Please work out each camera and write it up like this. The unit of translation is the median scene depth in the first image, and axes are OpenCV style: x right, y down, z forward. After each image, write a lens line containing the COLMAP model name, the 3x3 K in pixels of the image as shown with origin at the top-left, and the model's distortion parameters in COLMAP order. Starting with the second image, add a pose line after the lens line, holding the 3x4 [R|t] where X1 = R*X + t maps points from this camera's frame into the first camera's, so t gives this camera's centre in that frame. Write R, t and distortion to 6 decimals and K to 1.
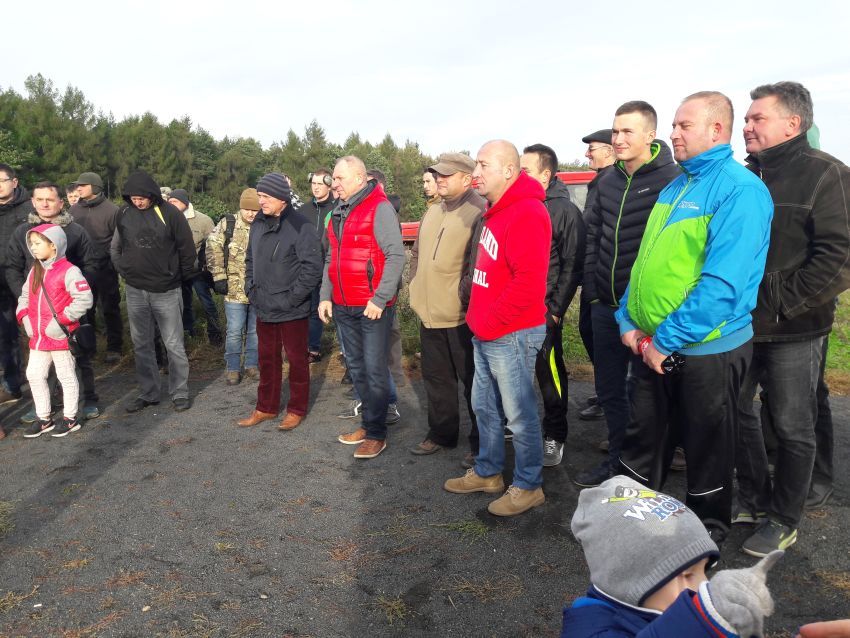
lens RADIAL K [[630.2, 0, 425.0], [0, 630.2, 324.9], [0, 0, 1]] dist [0.014261, -0.005619]
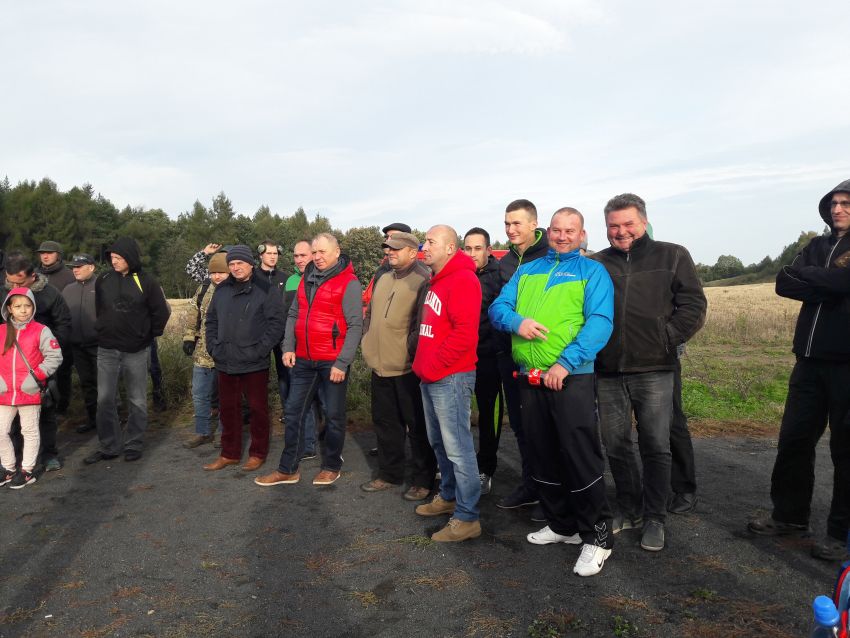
lens RADIAL K [[664.2, 0, 421.1], [0, 664.2, 314.1], [0, 0, 1]] dist [0.011758, -0.026721]
pose [[0.989783, 0.006933, 0.142410, -0.094225], [0.012461, 0.990788, -0.134844, 0.057828], [-0.142033, 0.135241, 0.980580, -0.244413]]
